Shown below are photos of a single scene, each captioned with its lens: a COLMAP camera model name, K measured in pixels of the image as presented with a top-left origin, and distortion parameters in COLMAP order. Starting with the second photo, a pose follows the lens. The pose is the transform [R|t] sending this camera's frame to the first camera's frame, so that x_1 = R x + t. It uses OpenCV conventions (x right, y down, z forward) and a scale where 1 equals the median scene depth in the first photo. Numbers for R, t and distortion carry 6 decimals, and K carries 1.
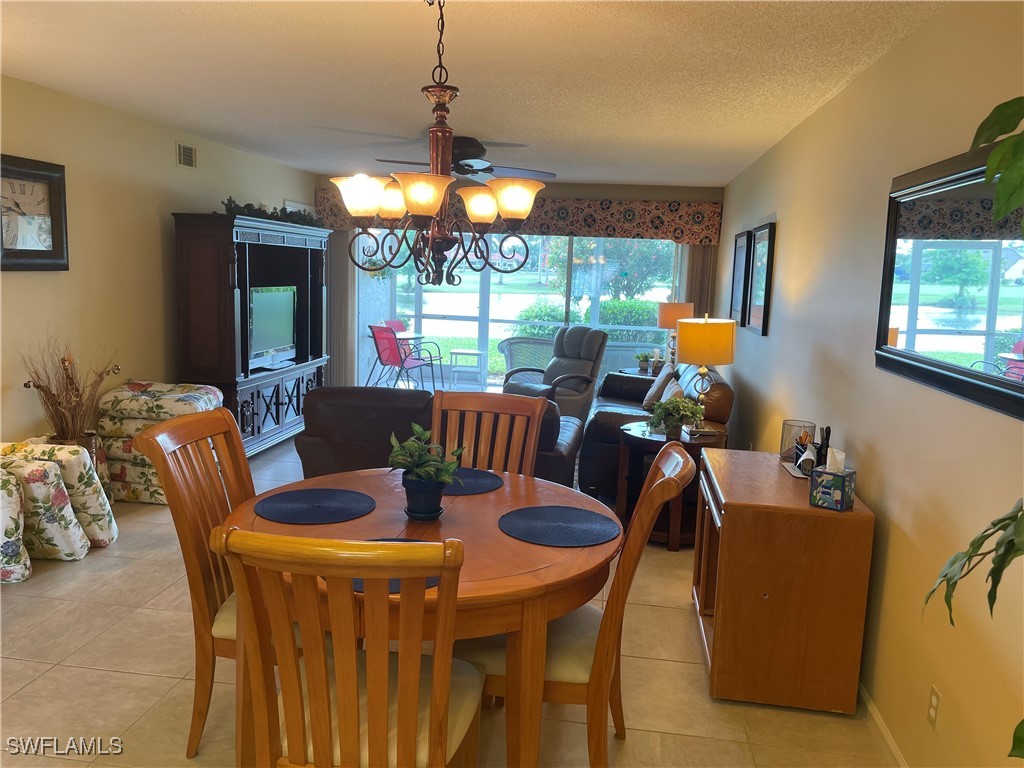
lens RADIAL K [[762.1, 0, 512.0], [0, 762.1, 384.0], [0, 0, 1]] dist [0.120944, -0.146283]
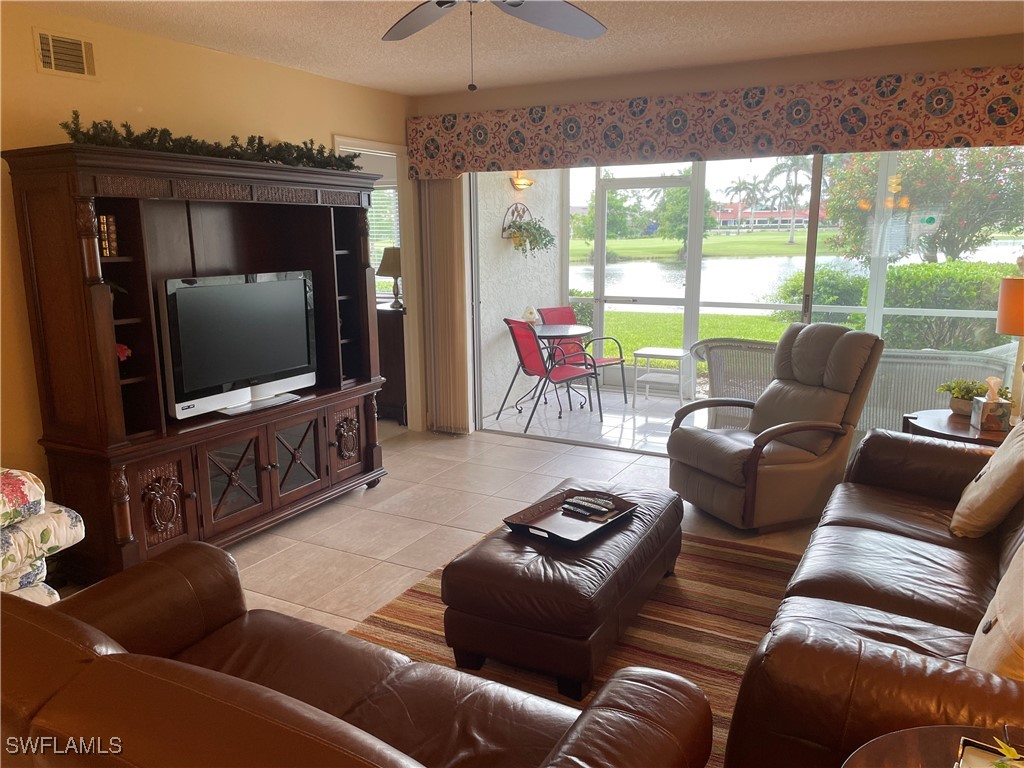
lens RADIAL K [[762.1, 0, 512.0], [0, 762.1, 384.0], [0, 0, 1]] dist [0.120944, -0.146283]
pose [[0.934528, 0.023465, -0.355115, 0.078570], [-0.008320, 0.998992, 0.044116, -0.057181], [0.355792, -0.038273, 0.933781, 0.424954]]
